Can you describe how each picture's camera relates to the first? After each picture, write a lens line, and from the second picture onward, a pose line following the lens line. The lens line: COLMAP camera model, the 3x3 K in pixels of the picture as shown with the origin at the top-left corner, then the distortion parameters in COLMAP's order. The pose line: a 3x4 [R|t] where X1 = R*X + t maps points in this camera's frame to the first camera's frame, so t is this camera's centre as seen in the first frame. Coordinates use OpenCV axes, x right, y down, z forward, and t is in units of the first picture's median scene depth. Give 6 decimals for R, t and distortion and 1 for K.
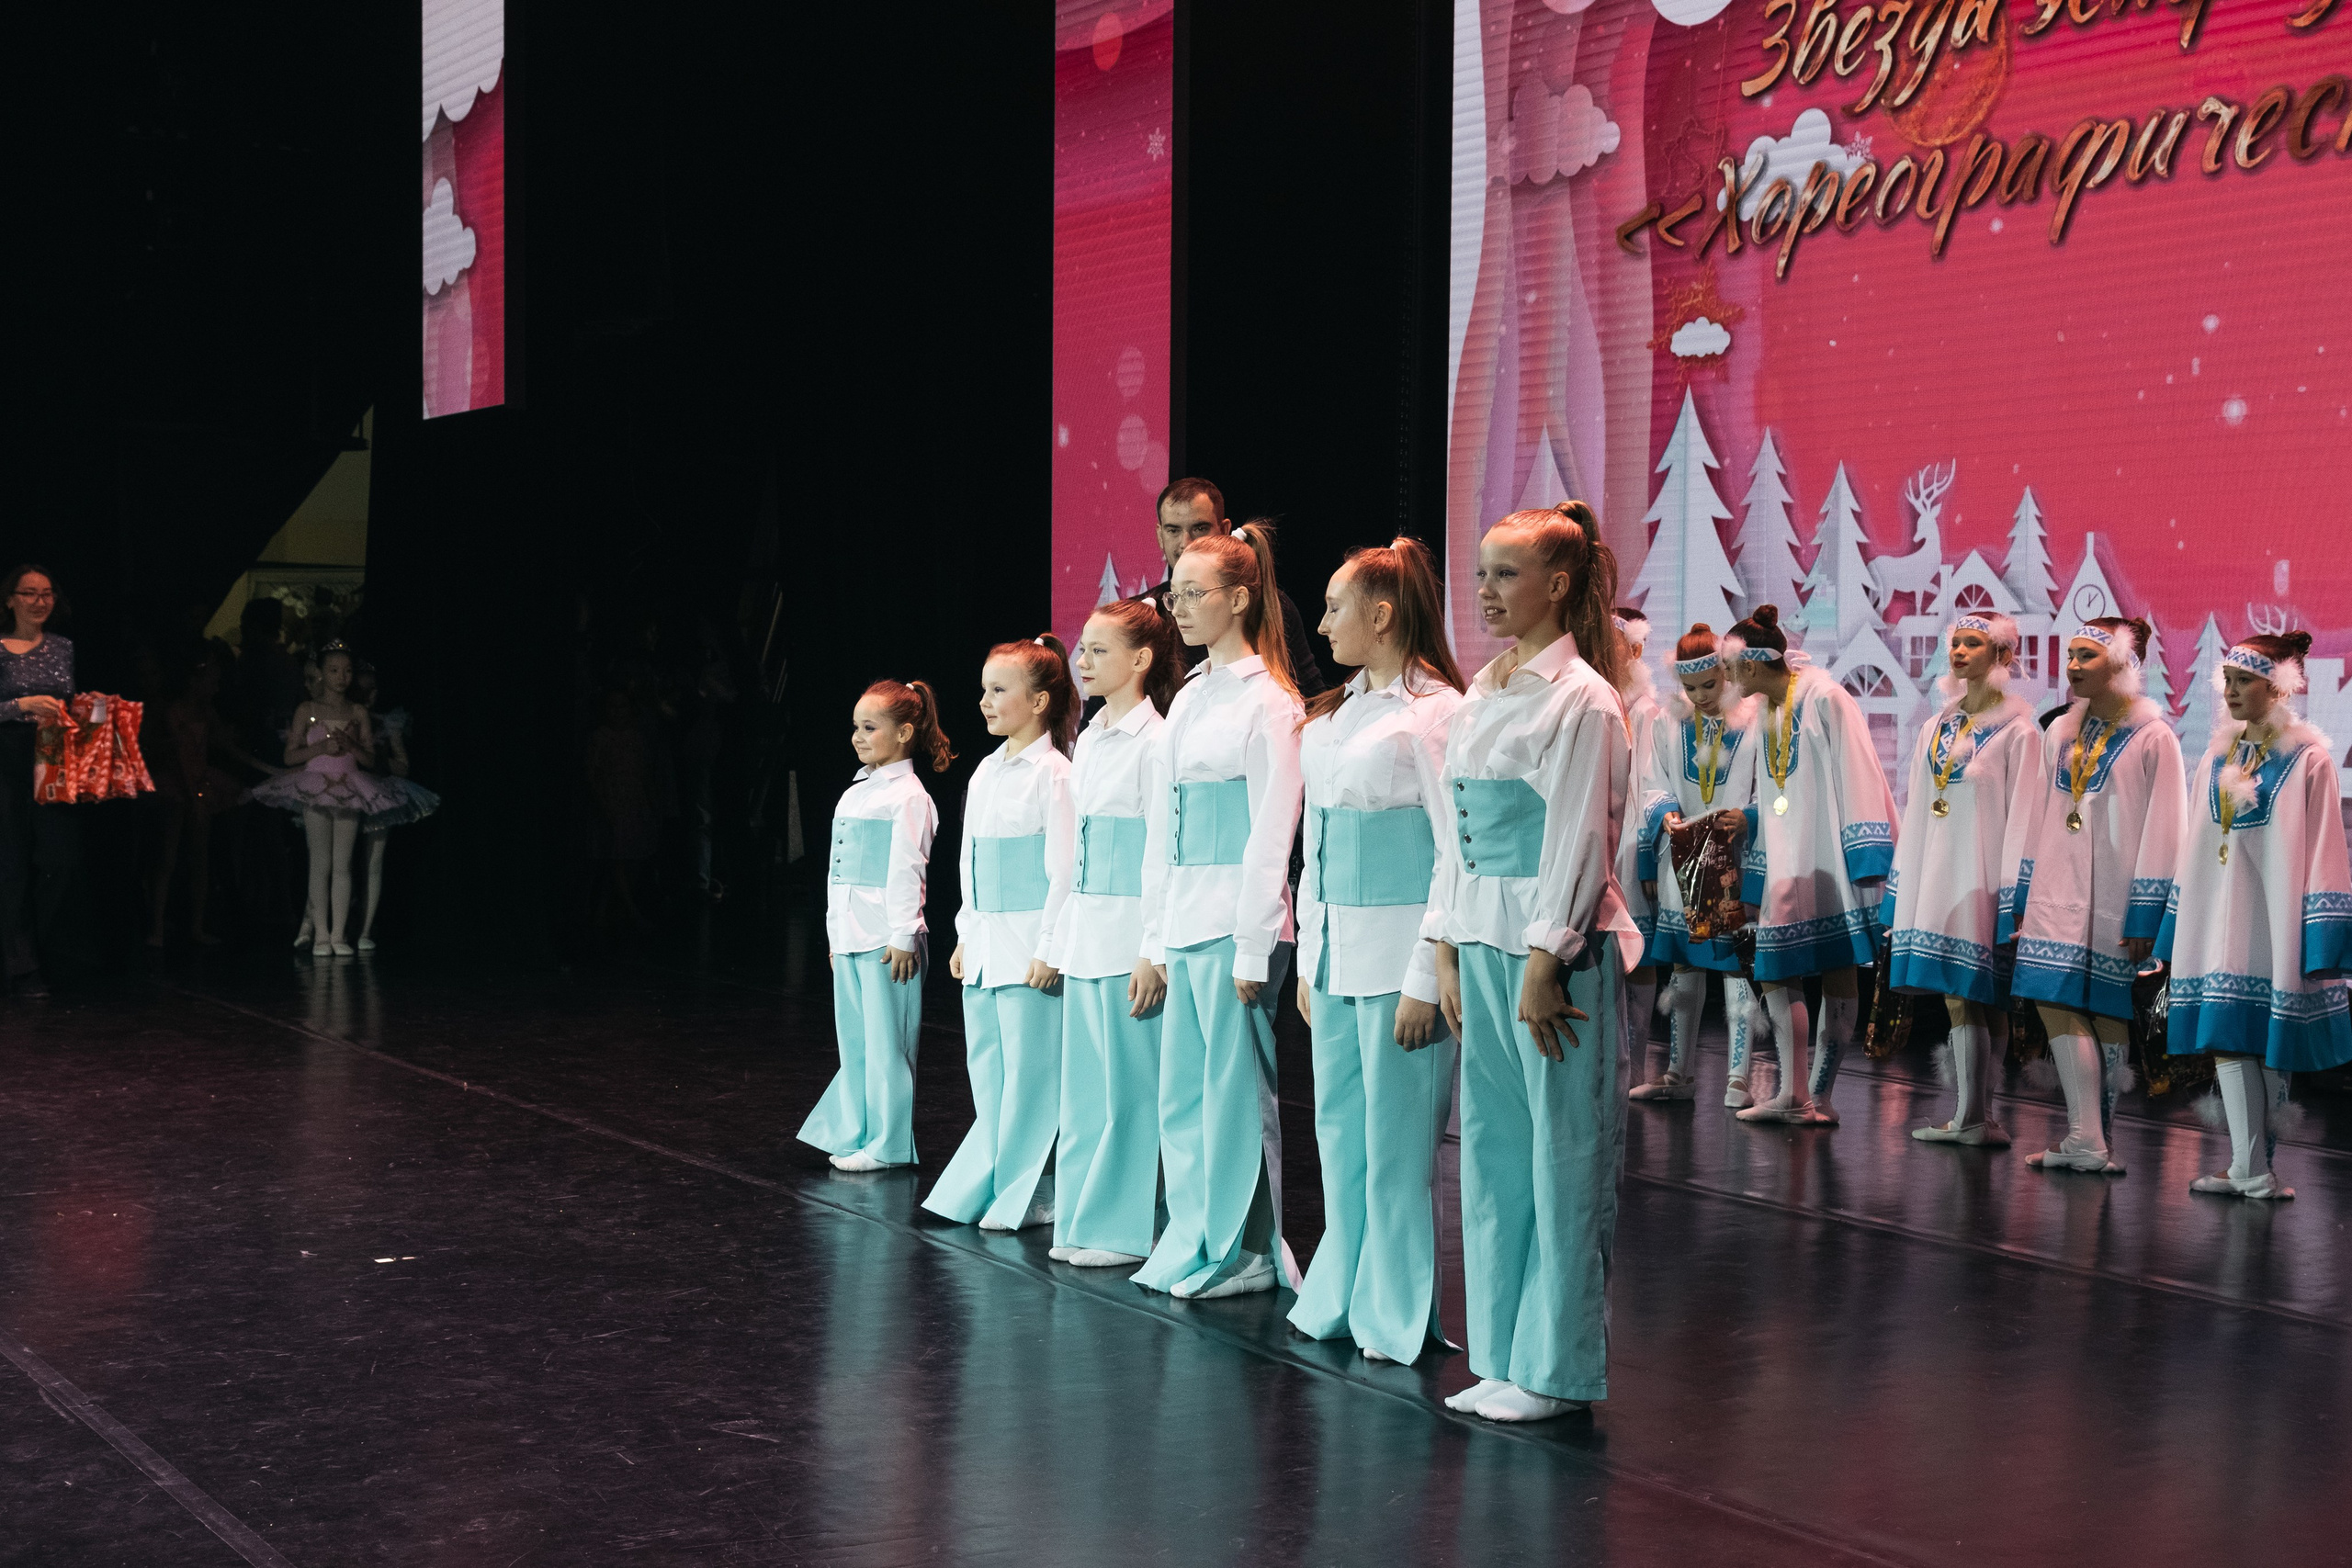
lens RADIAL K [[3050.4, 0, 1181.8], [0, 3050.4, 786.7], [0, 0, 1]] dist [0.027516, 0.000000]
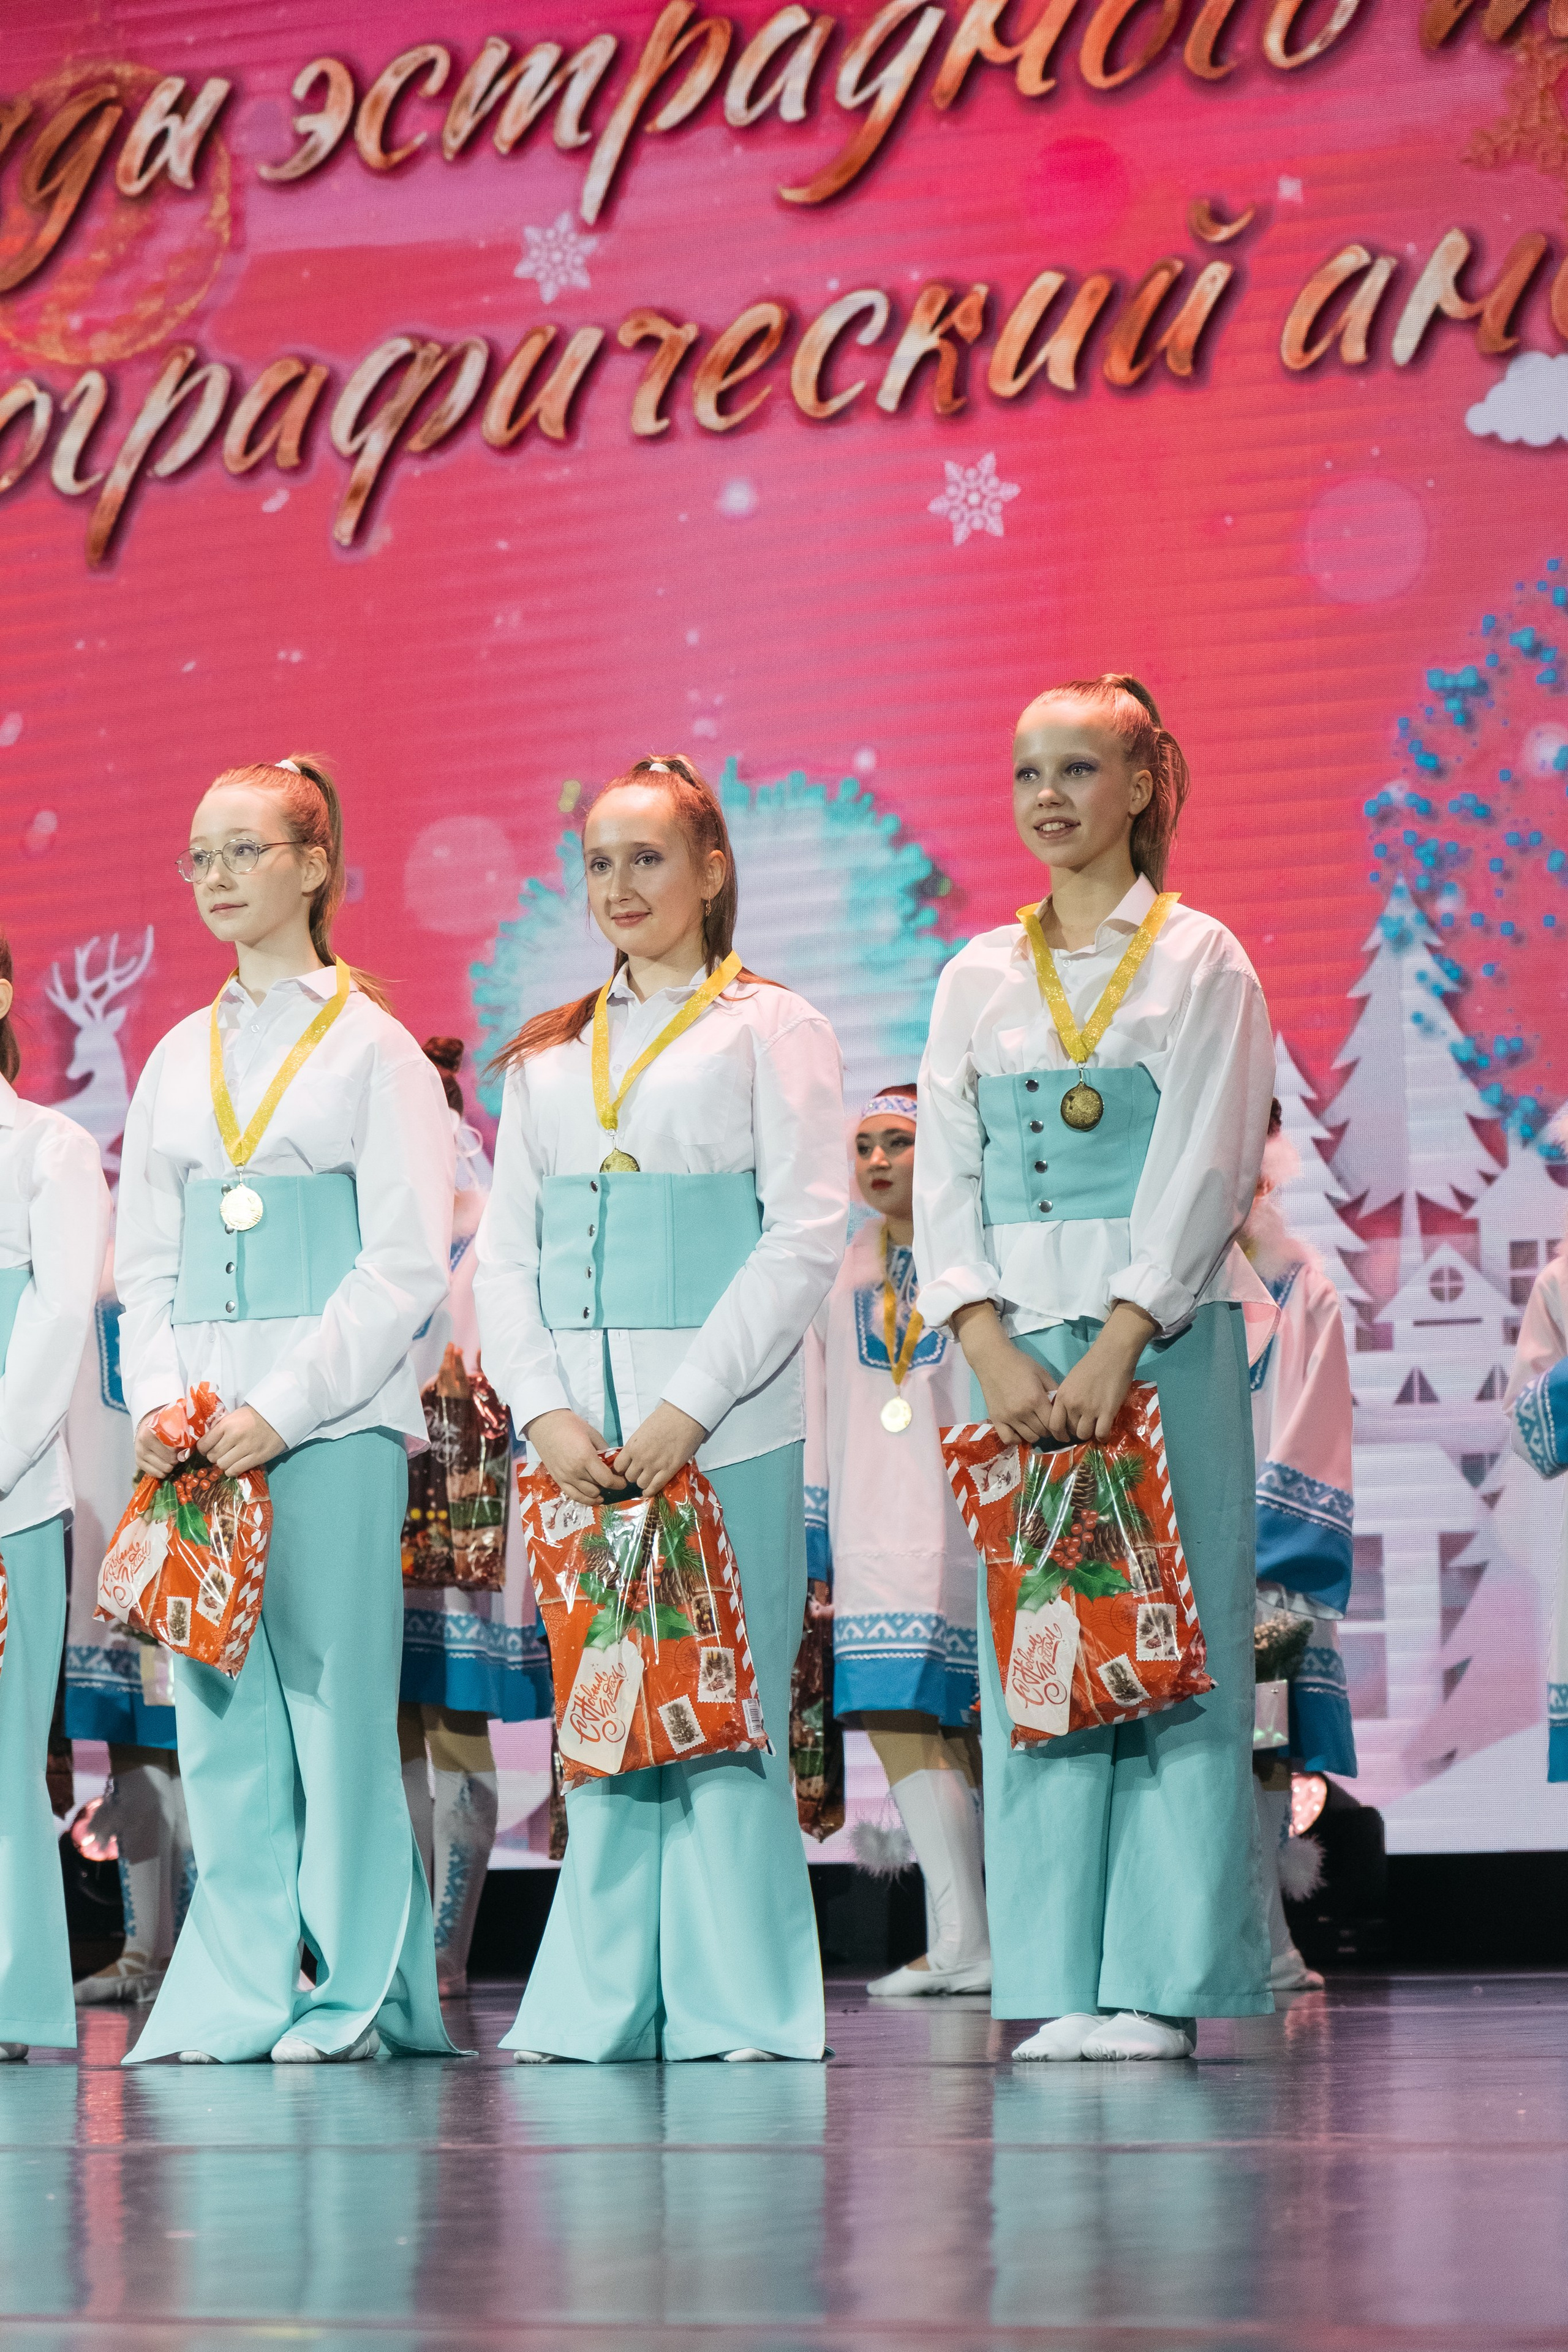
lens RADIAL K [[7158.7, 0, 779.8], [0, 7158.7, 1160.2], [0, 0, 1]] dist [-0.086275, 0.000000]
pose [[0.819201, 0.022464, 0.573066, -0.374903], [0.052911, 0.992010, -0.114524, 0.084586], [-0.571060, 0.124140, 0.811467, -0.096577]]
